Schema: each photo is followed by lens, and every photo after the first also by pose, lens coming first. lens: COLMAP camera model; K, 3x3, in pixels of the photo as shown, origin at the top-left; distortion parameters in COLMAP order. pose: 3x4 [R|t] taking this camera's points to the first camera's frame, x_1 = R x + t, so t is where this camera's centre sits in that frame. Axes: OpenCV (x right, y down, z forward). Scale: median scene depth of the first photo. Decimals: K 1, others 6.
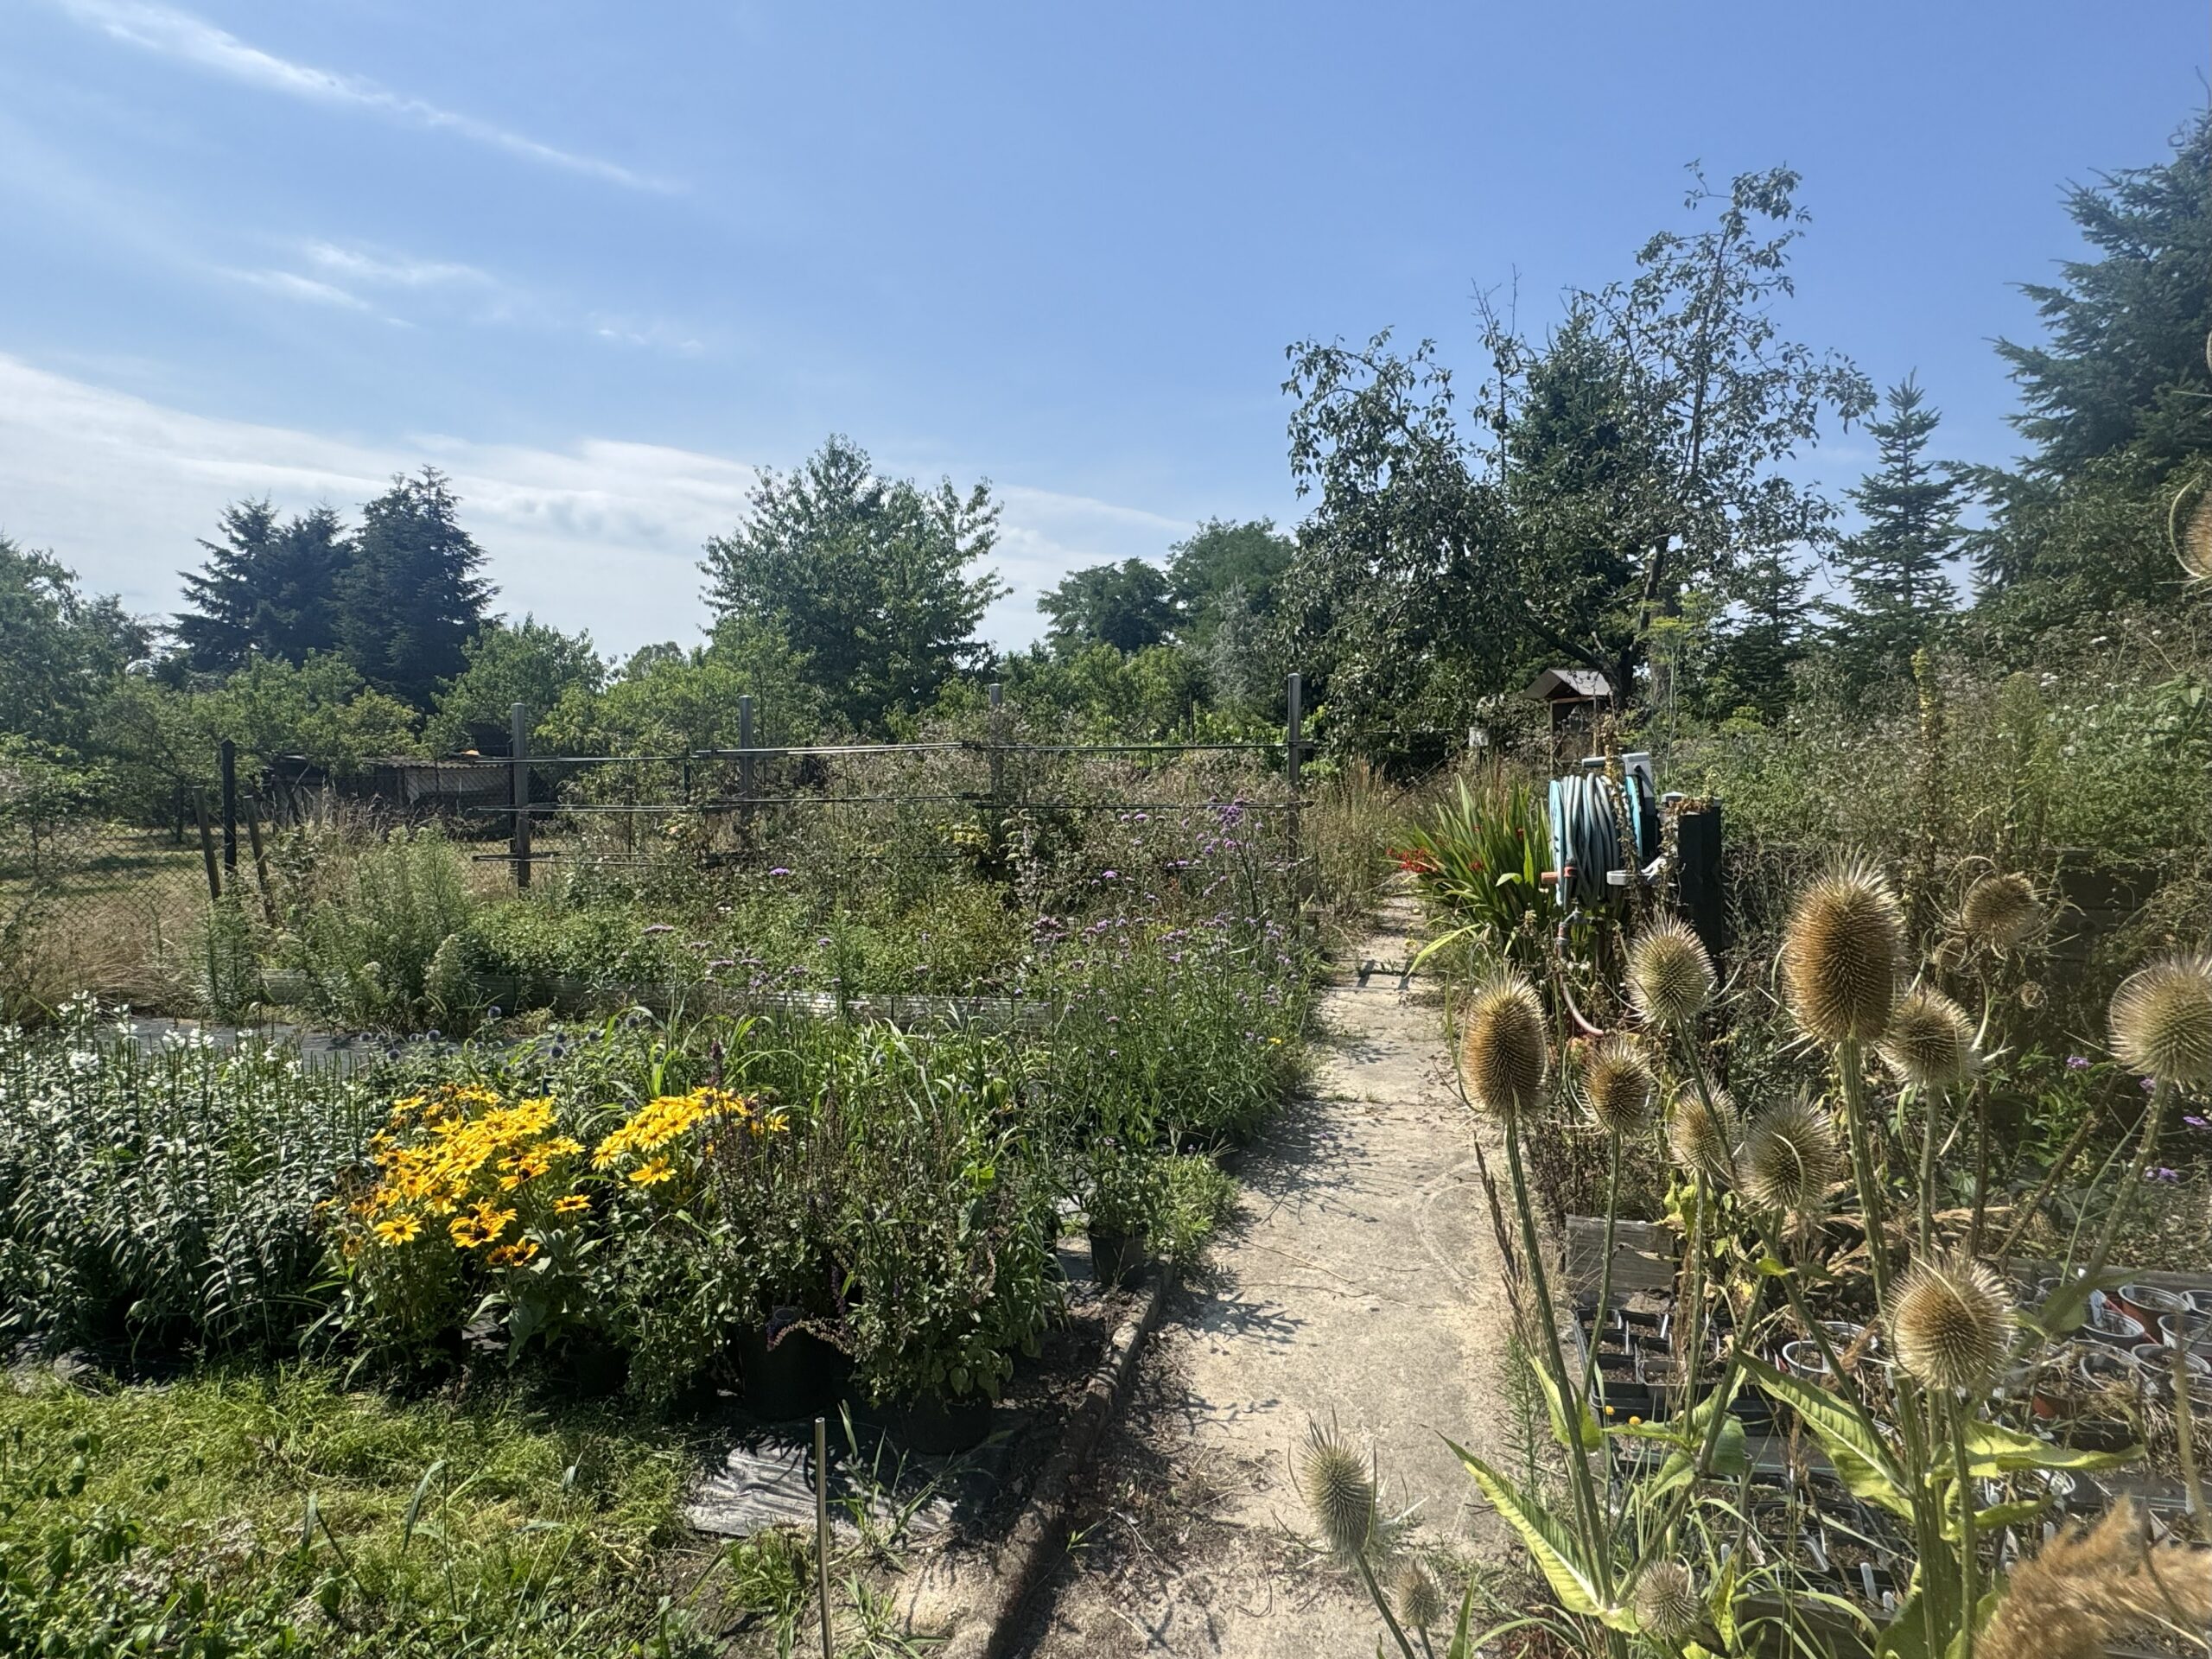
lens RADIAL K [[1162.4, 0, 1108.9], [0, 1162.4, 824.9], [0, 0, 1]] dist [-0.023171, -0.000329]
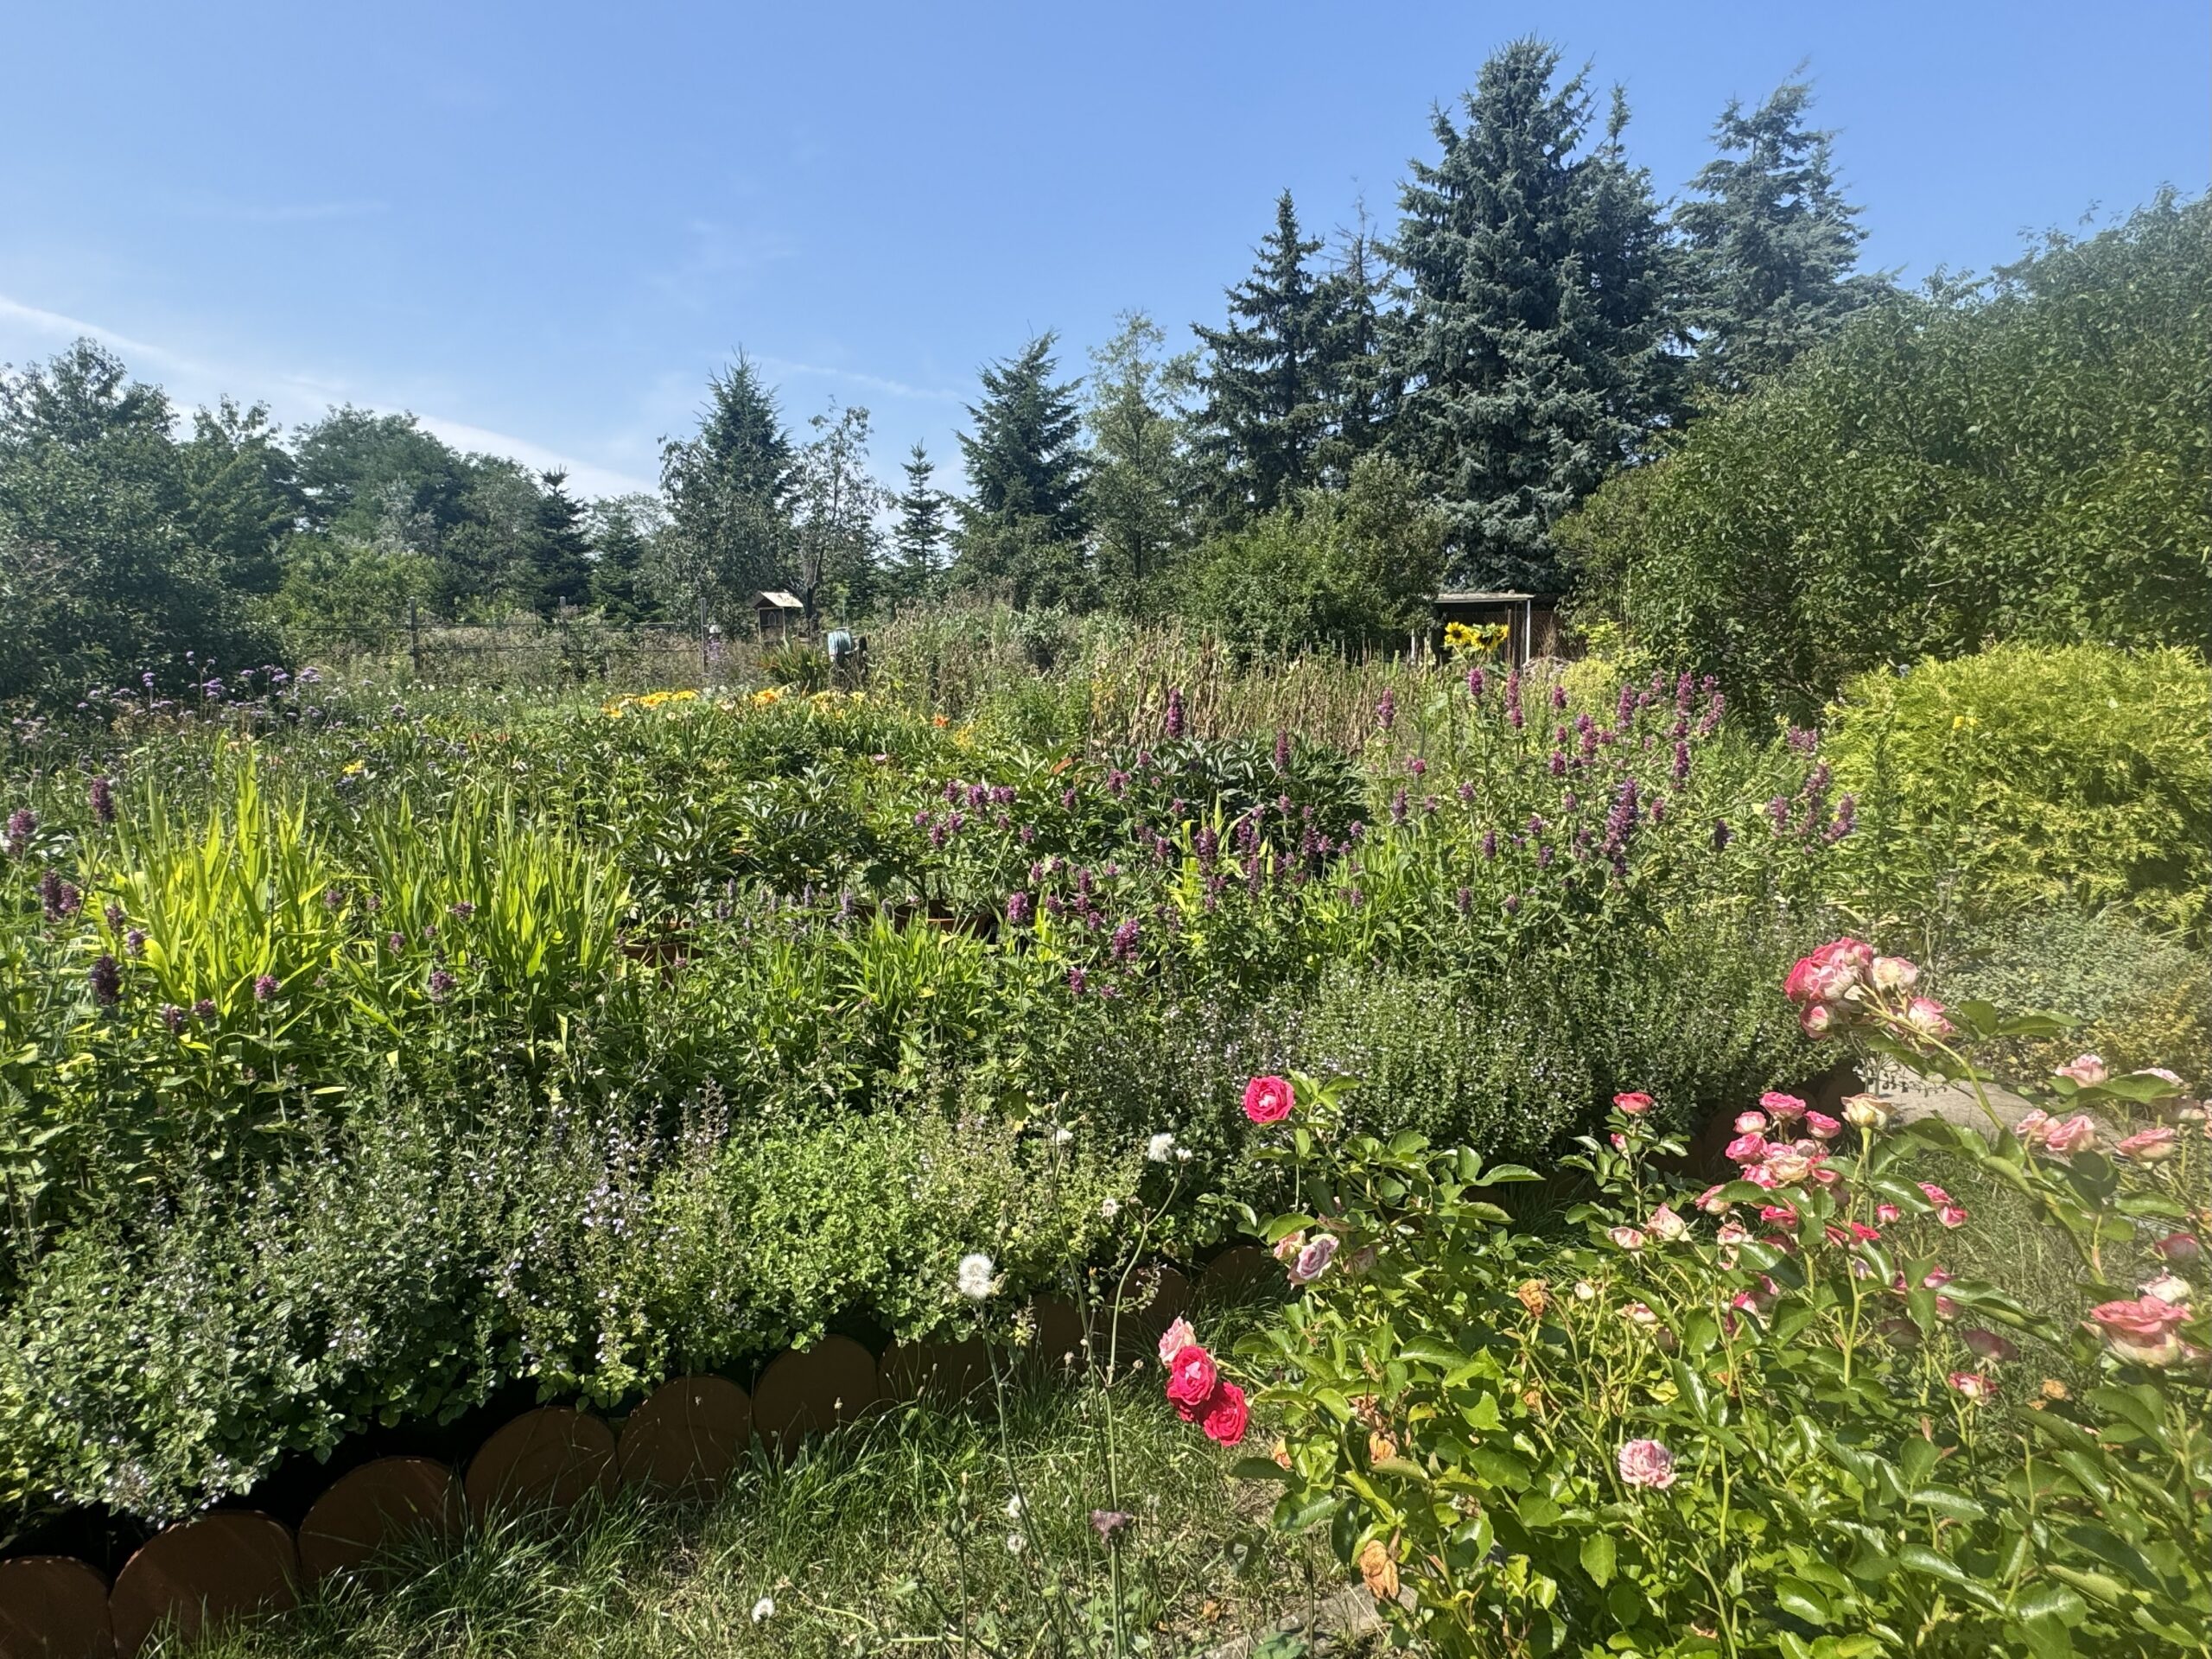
lens RADIAL K [[1162.4, 0, 1105.6], [0, 1162.4, 826.7], [0, 0, 1]] dist [-0.023171, -0.000329]
pose [[0.743562, -0.093224, 0.662137, -0.421121], [0.034721, 0.994281, 0.100997, 0.065794], [-0.667765, -0.052107, 0.742546, -0.692344]]
